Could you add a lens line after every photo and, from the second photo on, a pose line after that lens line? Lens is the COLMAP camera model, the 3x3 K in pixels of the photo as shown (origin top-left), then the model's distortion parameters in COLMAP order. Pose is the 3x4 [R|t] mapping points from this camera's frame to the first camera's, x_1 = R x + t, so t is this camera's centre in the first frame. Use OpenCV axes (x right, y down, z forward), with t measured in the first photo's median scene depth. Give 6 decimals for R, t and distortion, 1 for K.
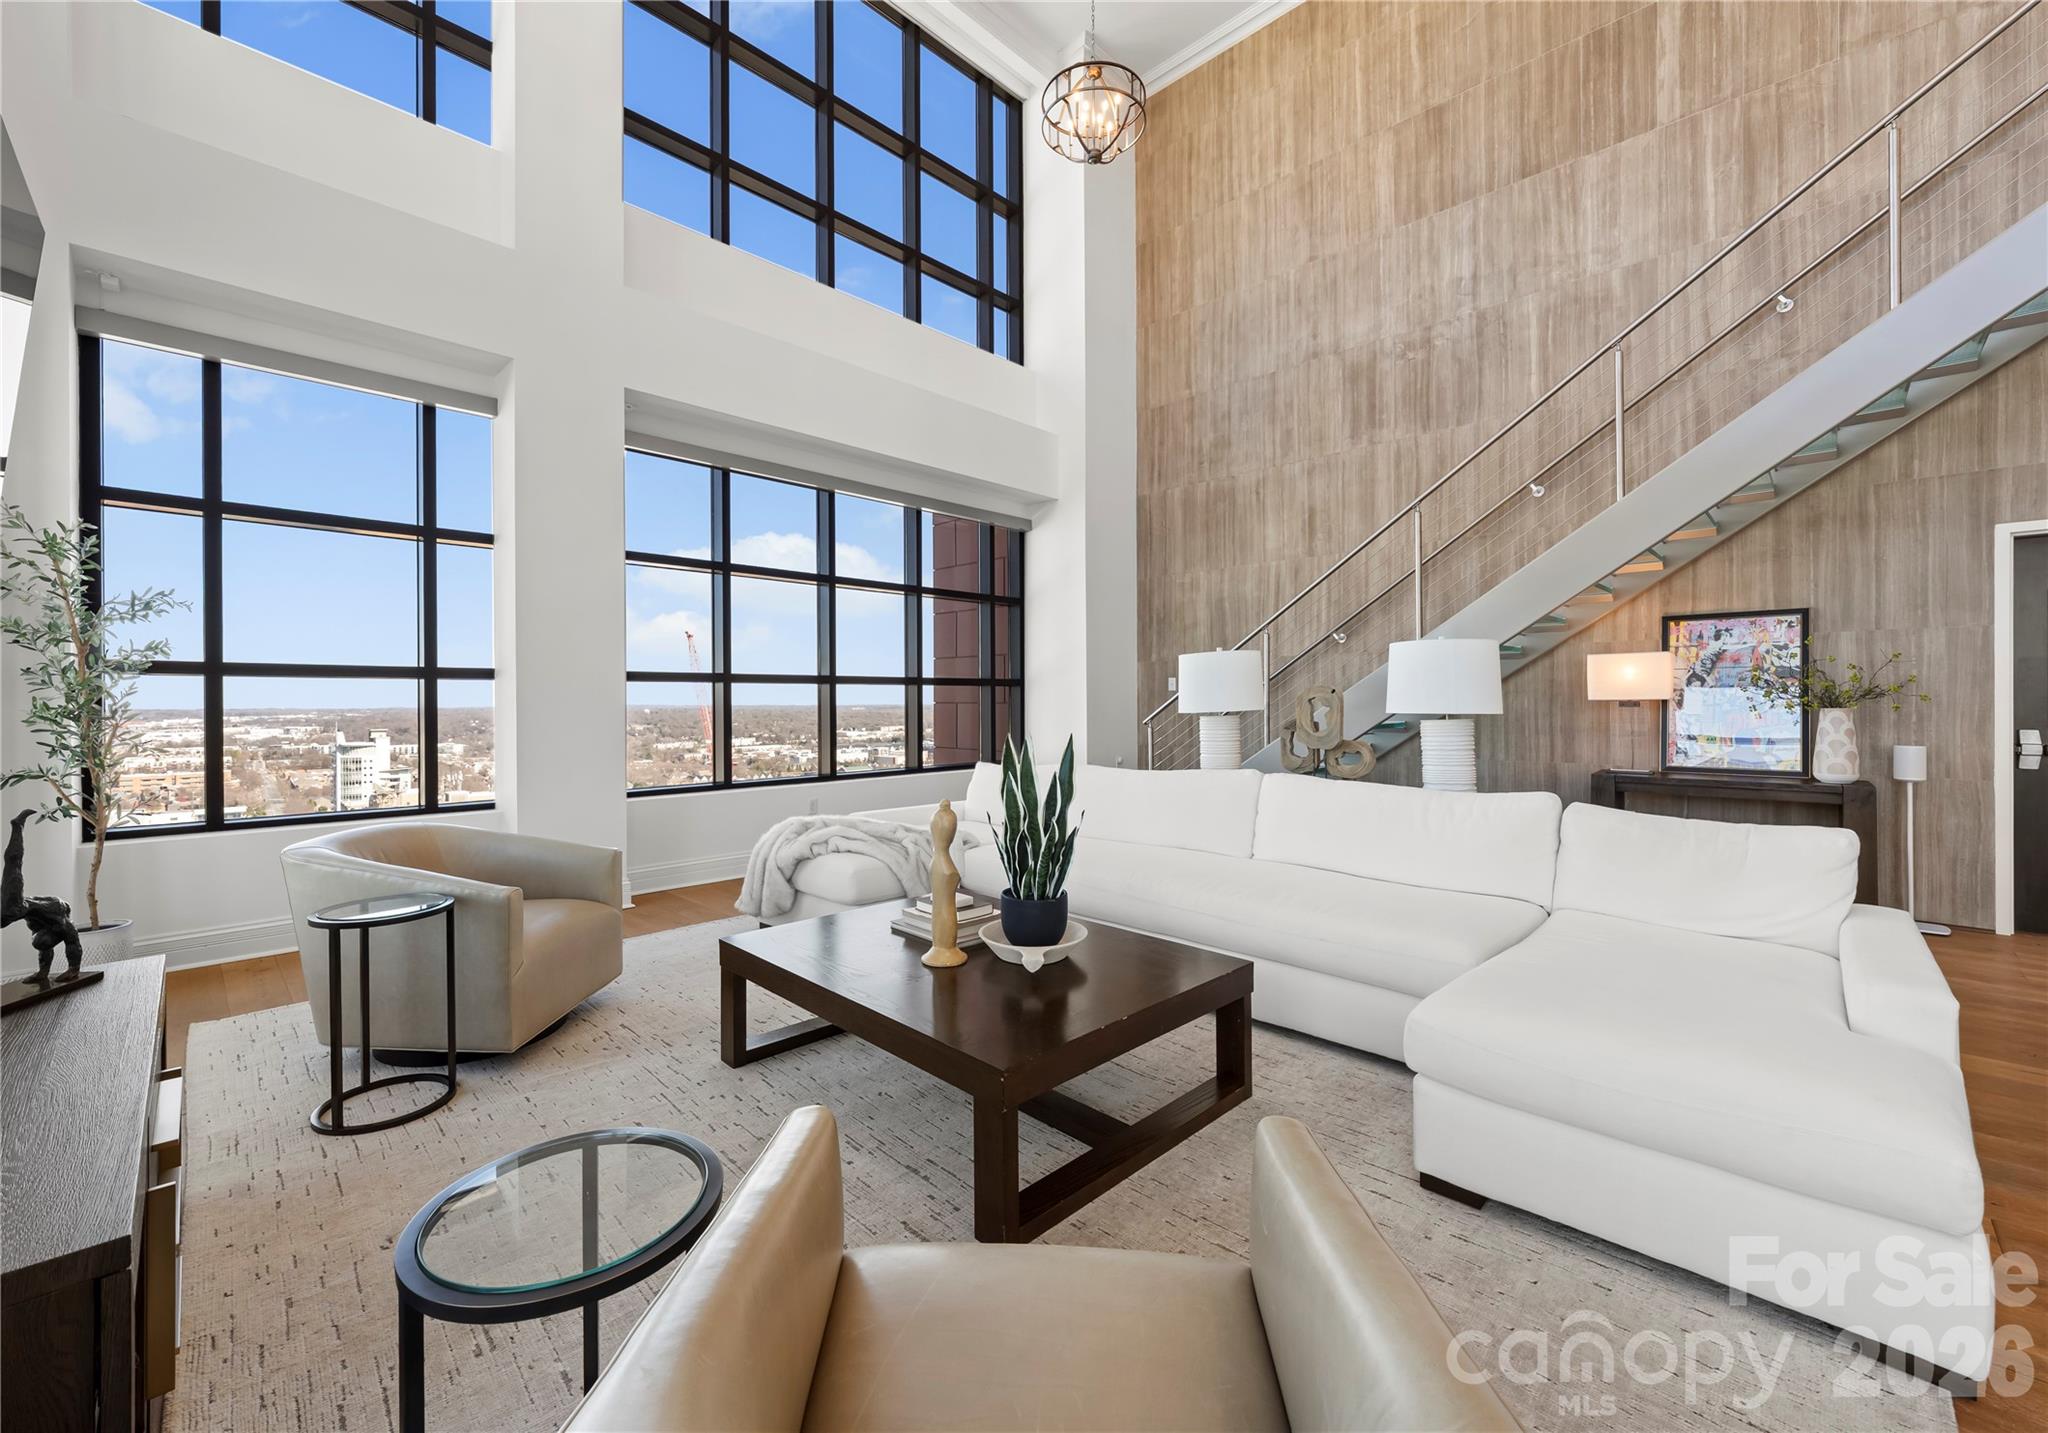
lens RADIAL K [[822.1, 0, 1017.0], [0, 822.1, 702.8], [0, 0, 1]] dist [-0.000561, 0.000201]
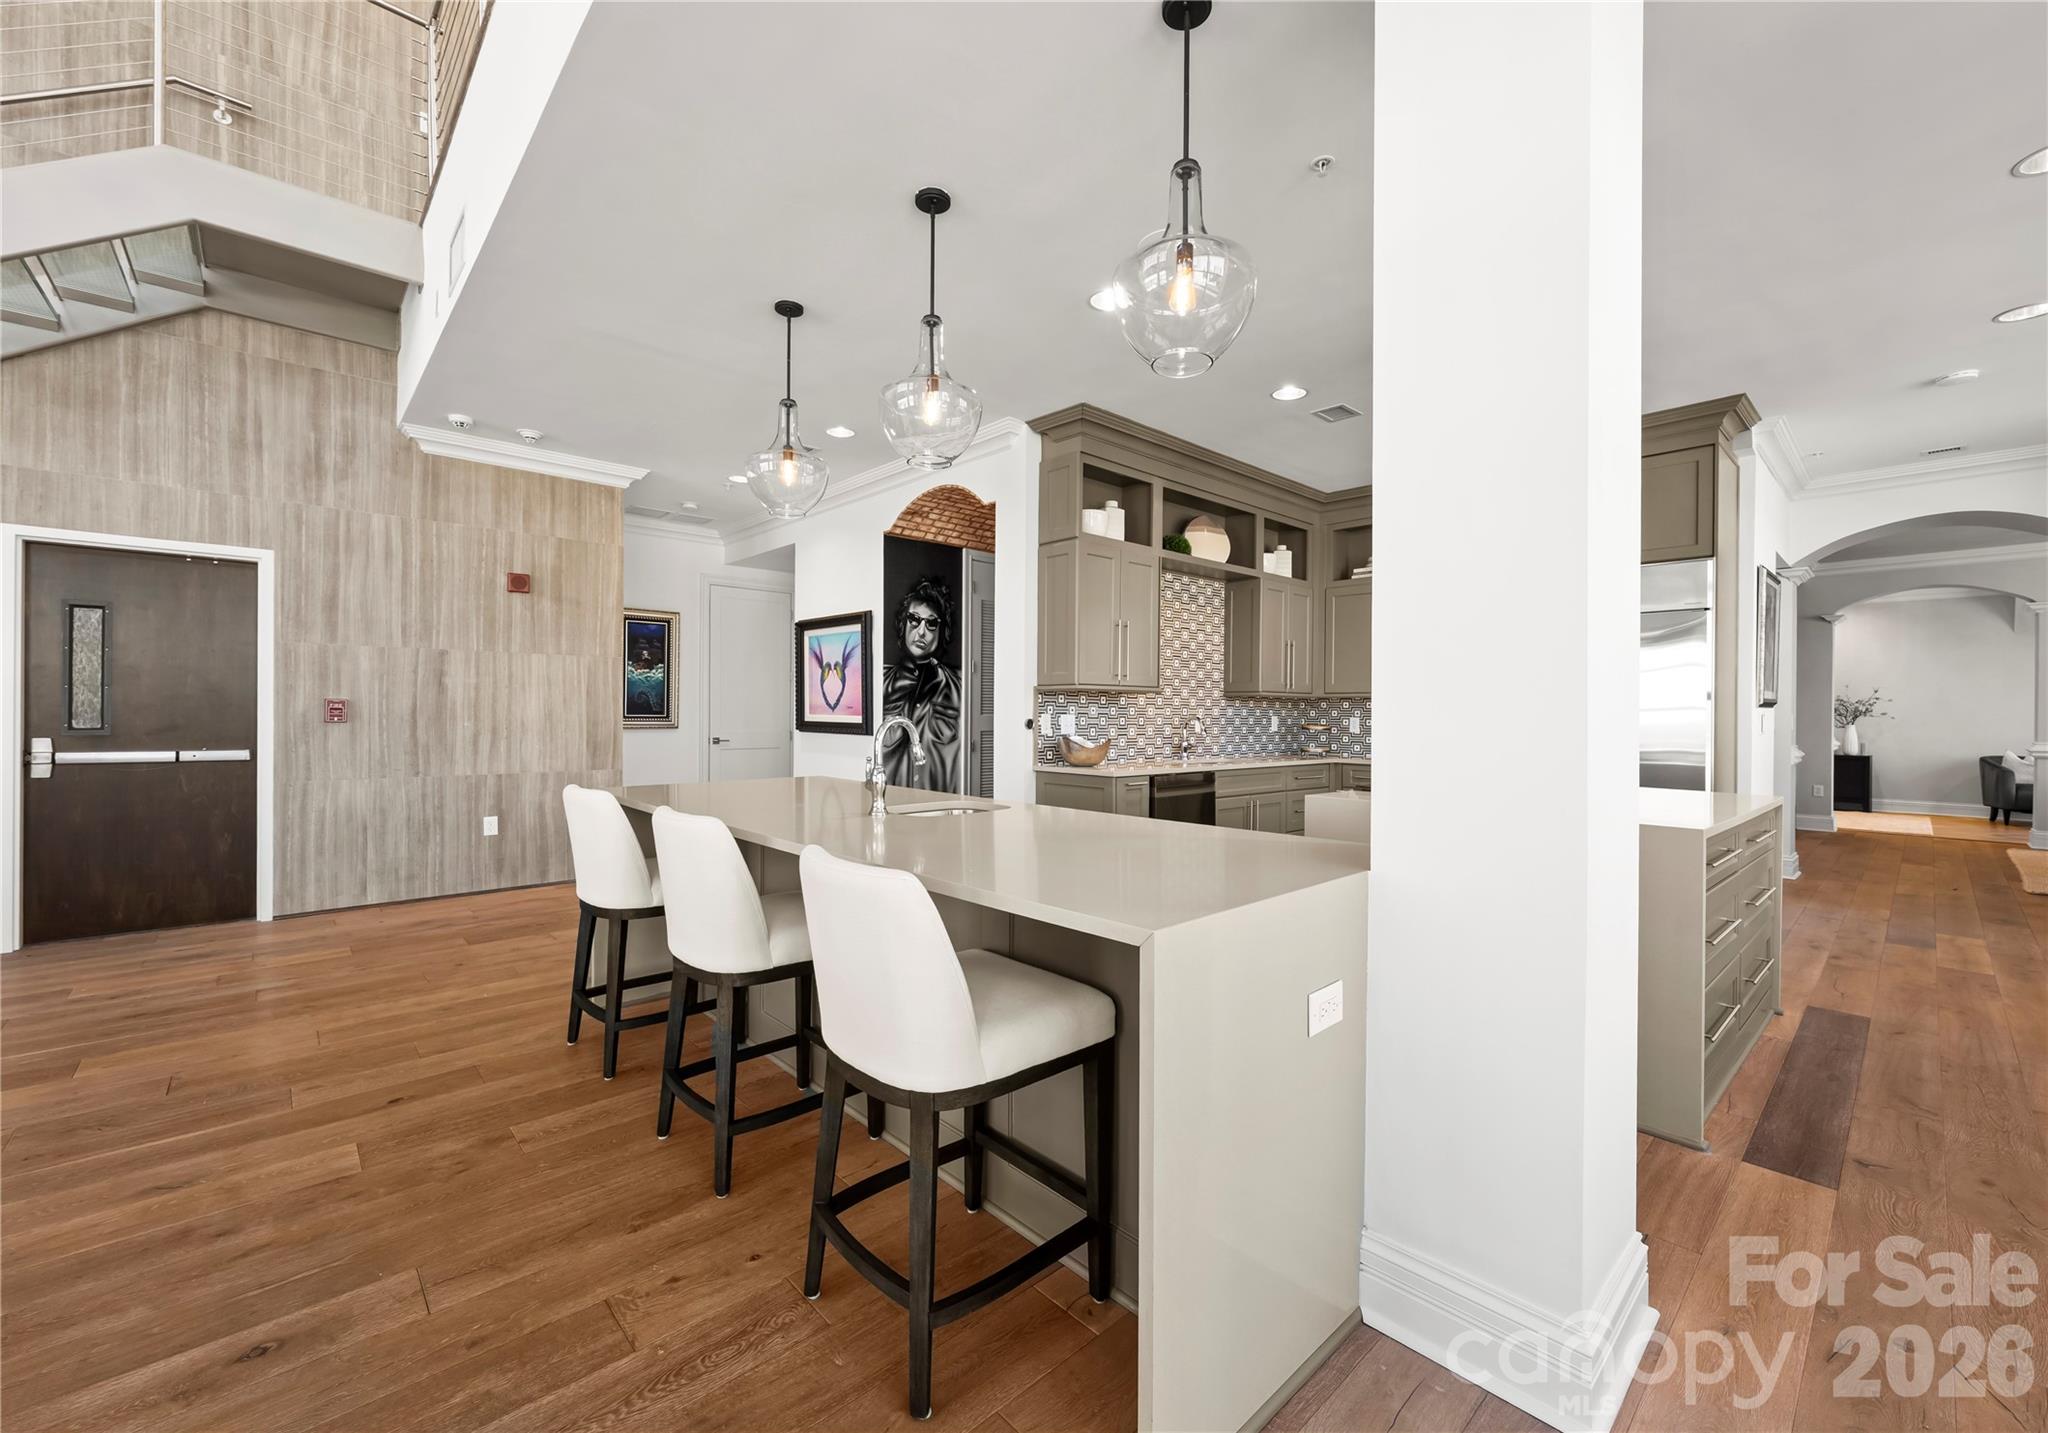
lens RADIAL K [[824.8, 0, 1023.1], [0, 824.8, 713.0], [0, 0, 1]] dist [-0.000940, 0.000380]
pose [[0.063068, 0.002500, 0.998006, 0.202277], [-0.006033, 0.999980, -0.002124, -0.001544], [-0.997991, -0.005887, 0.063082, -0.155115]]
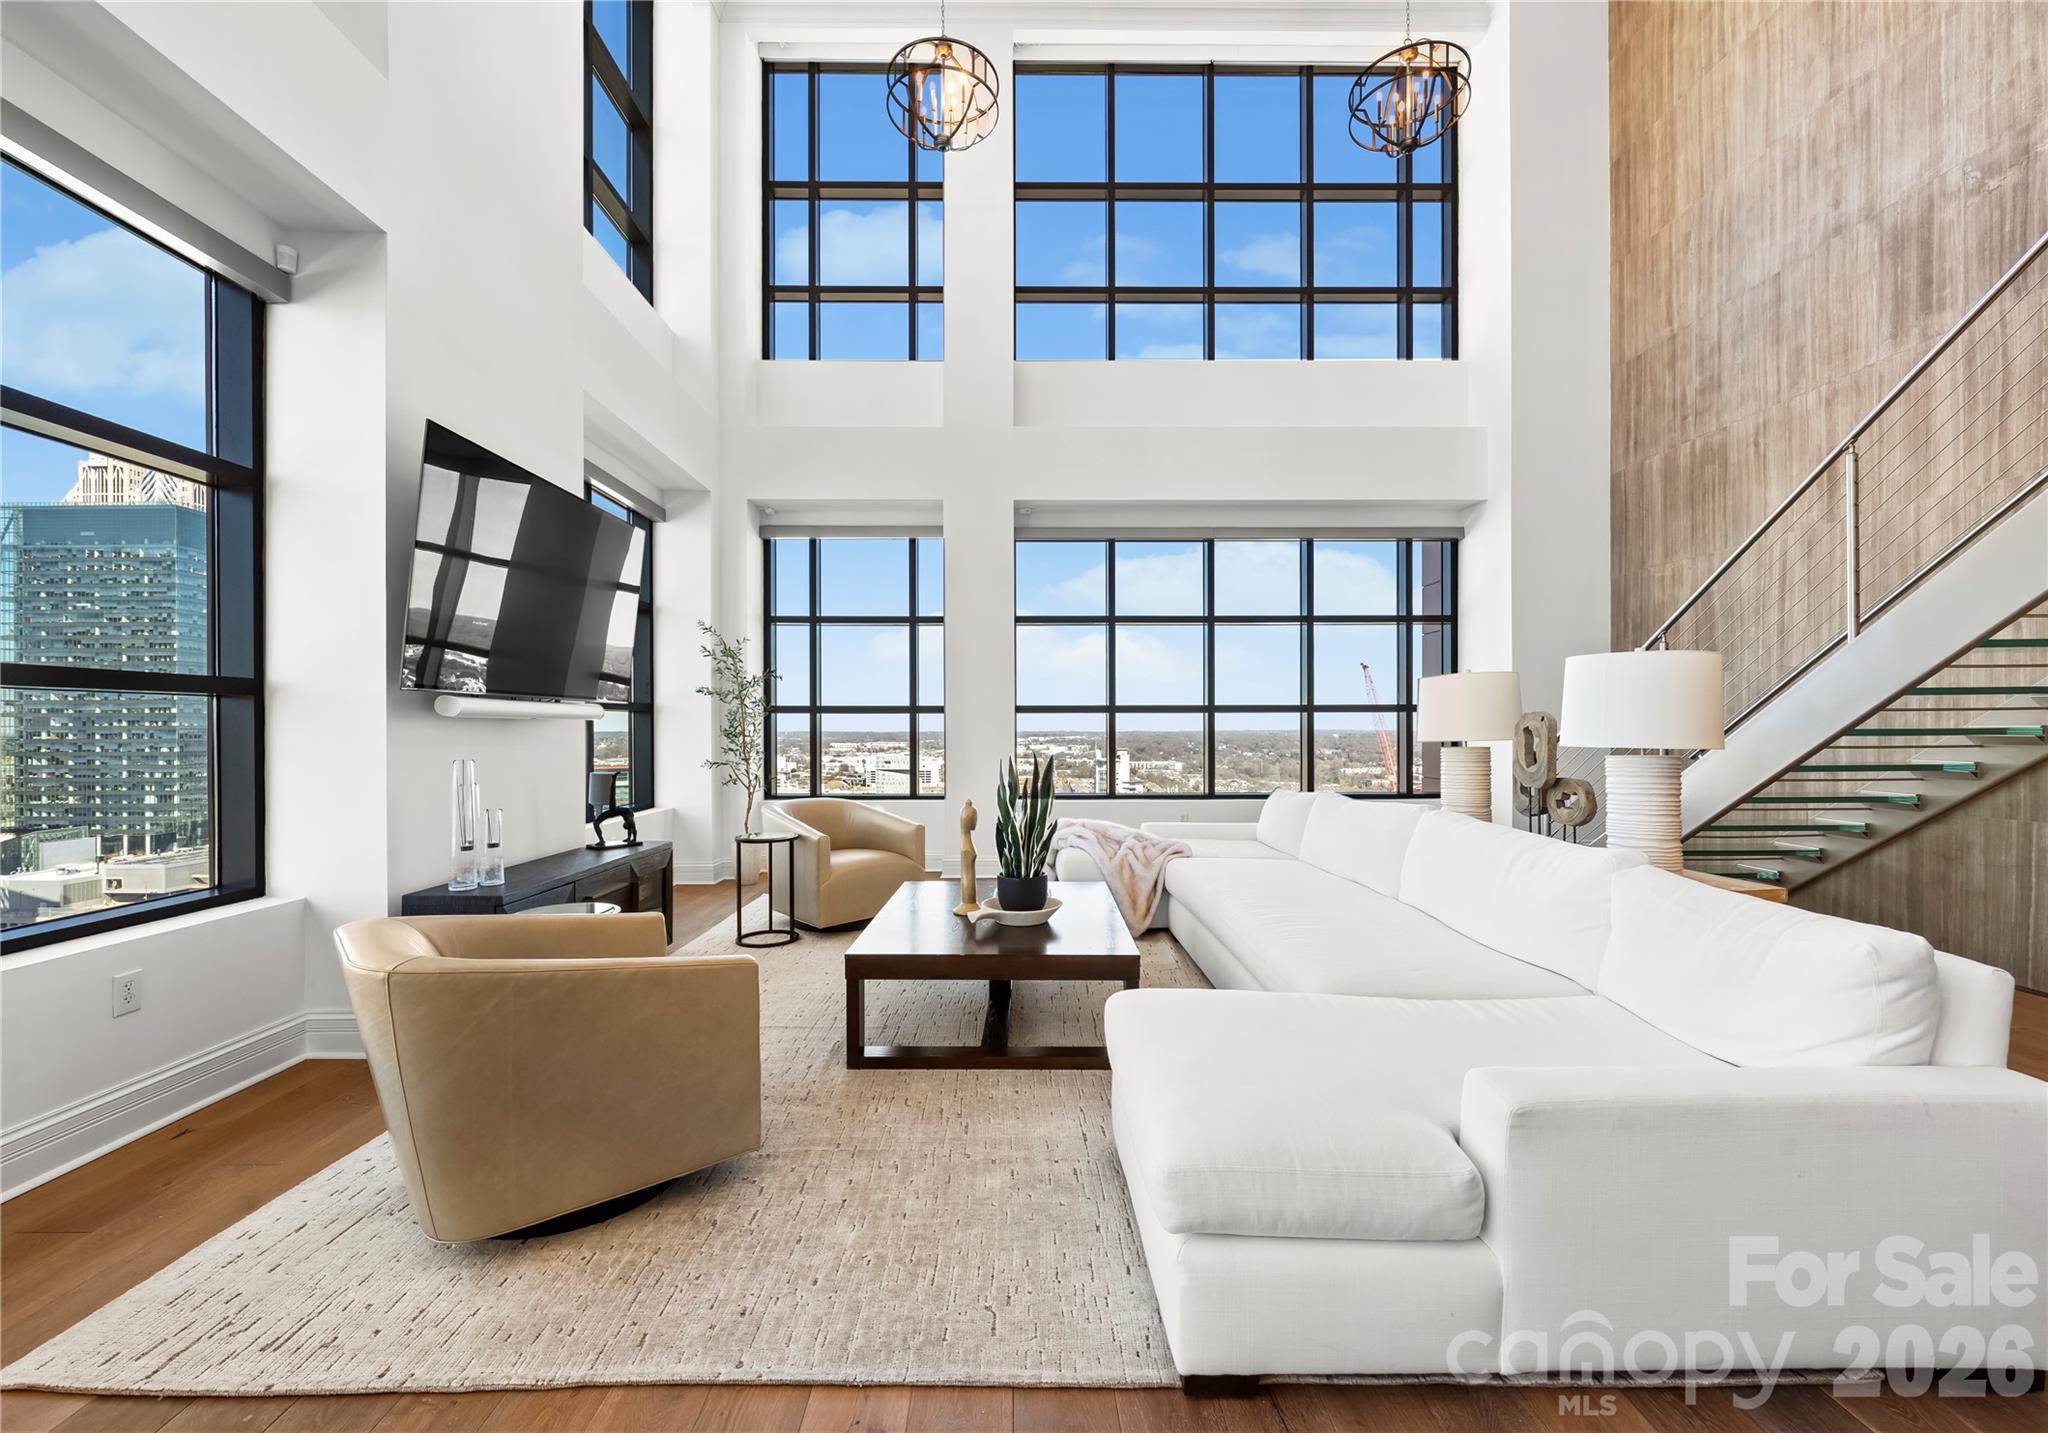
lens RADIAL K [[832.8, 0, 1020.5], [0, 832.8, 724.5], [0, 0, 1]] dist [0.001183, 0.000526]
pose [[0.706629, -0.000014, -0.707584, 0.380757], [-0.002632, 0.999993, -0.002649, -0.003093], [0.707579, 0.003735, 0.706624, 0.017068]]
